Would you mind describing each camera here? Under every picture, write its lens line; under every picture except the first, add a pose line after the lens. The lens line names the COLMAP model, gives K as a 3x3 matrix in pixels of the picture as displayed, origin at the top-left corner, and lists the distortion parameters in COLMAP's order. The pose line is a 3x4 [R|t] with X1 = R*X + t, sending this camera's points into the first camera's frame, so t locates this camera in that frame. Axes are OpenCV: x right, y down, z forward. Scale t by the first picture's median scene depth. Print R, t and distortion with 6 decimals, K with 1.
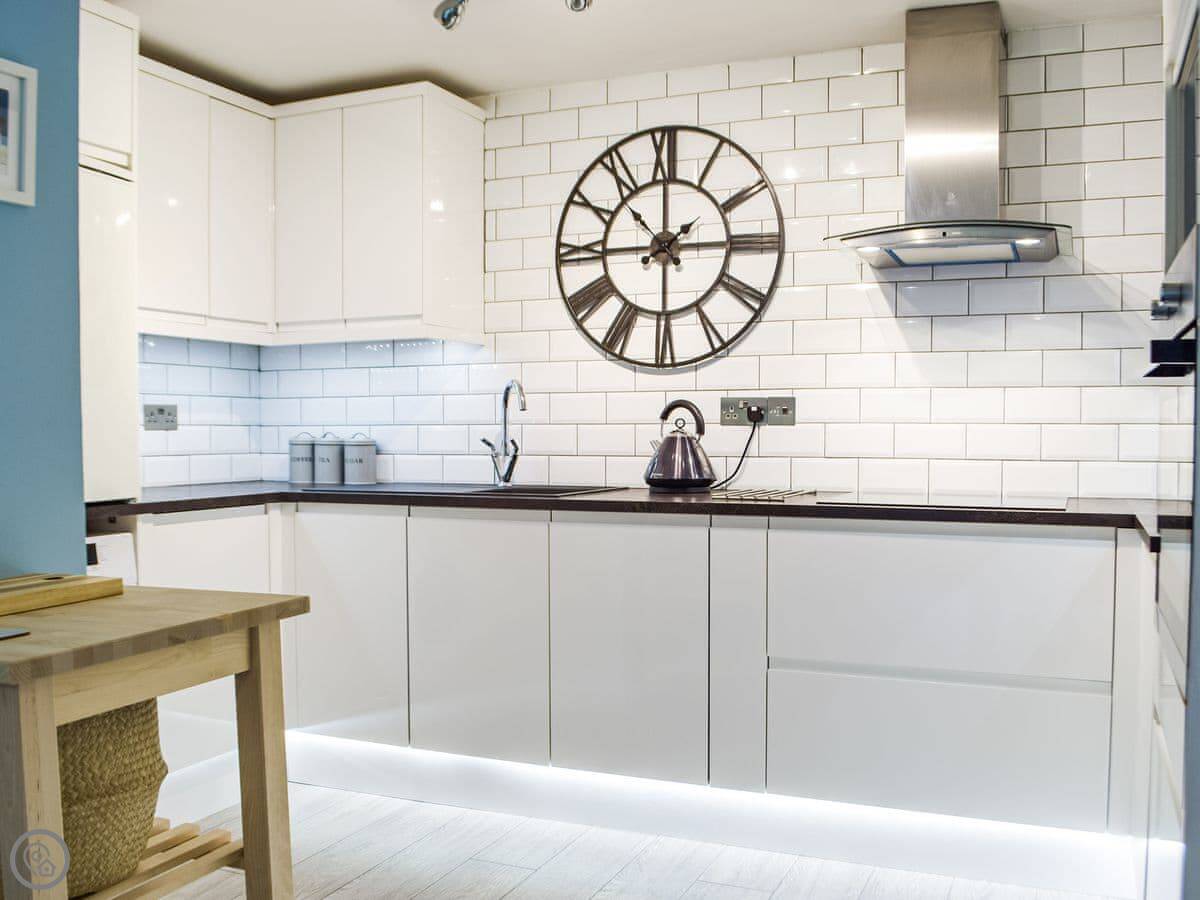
lens RADIAL K [[1107.7, 0, 608.1], [0, 1107.7, 460.5], [0, 0, 1]] dist [-0.076712, 0.000000]
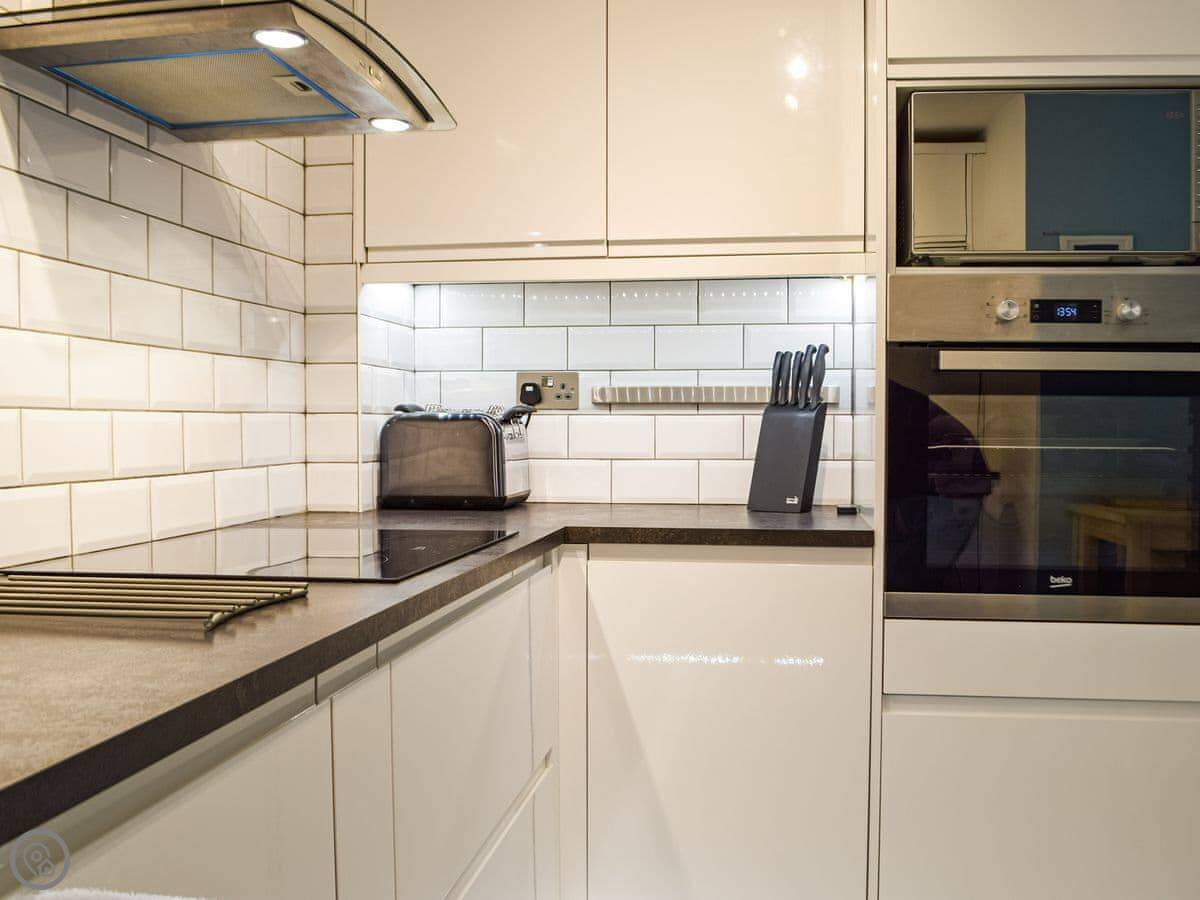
lens RADIAL K [[1107.7, 0, 601.4], [0, 1107.7, 452.2], [0, 0, 1]] dist [-0.076712, 0.000000]
pose [[-0.242559, -0.033394, 0.969562, -0.215362], [0.027700, 0.998762, 0.041330, -0.026384], [-0.969741, 0.036882, -0.241334, 0.828442]]
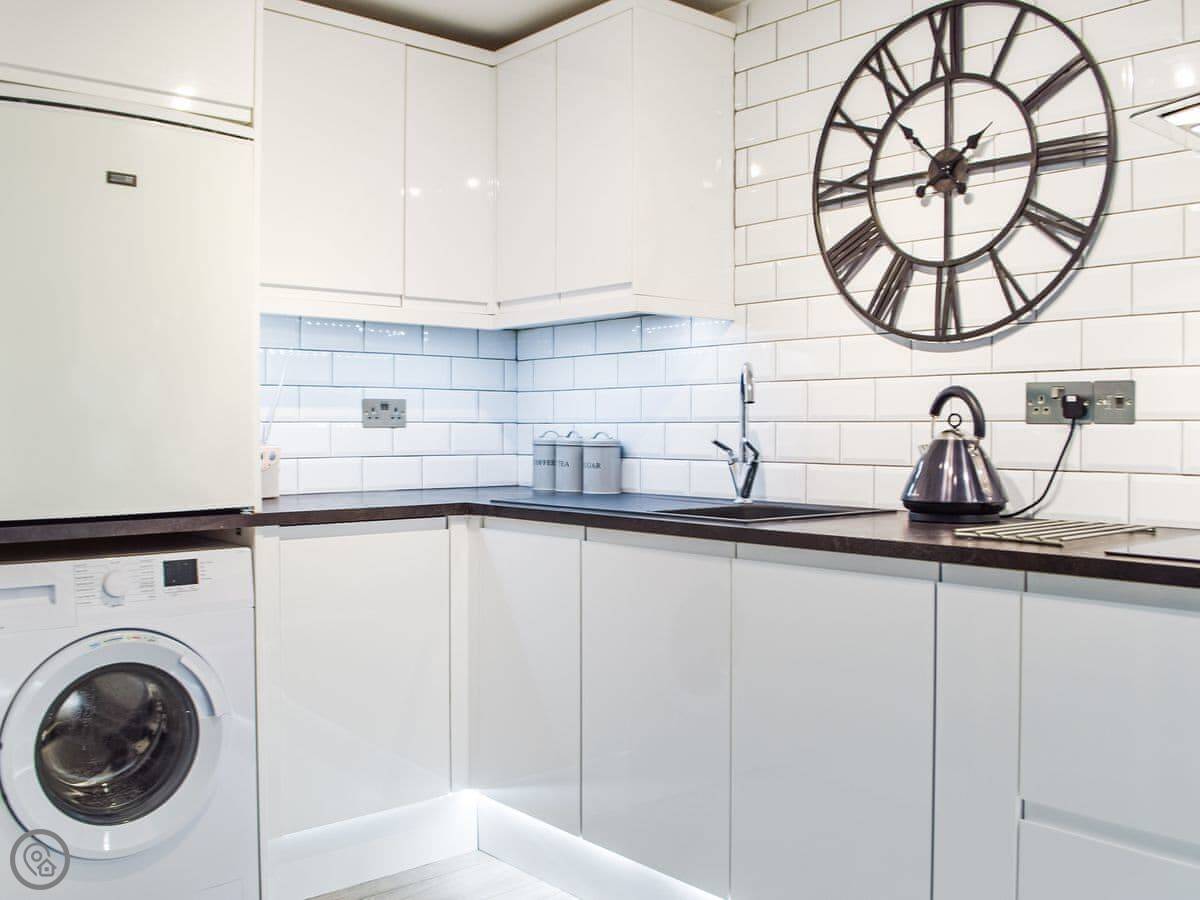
lens RADIAL K [[1107.7, 0, 632.2], [0, 1107.7, 423.5], [0, 0, 1]] dist [-0.076712, 0.000000]
pose [[0.907323, 0.001473, -0.420433, 0.165396], [-0.014740, 0.999491, -0.028307, -0.009183], [0.420177, 0.031880, 0.906882, 0.287336]]
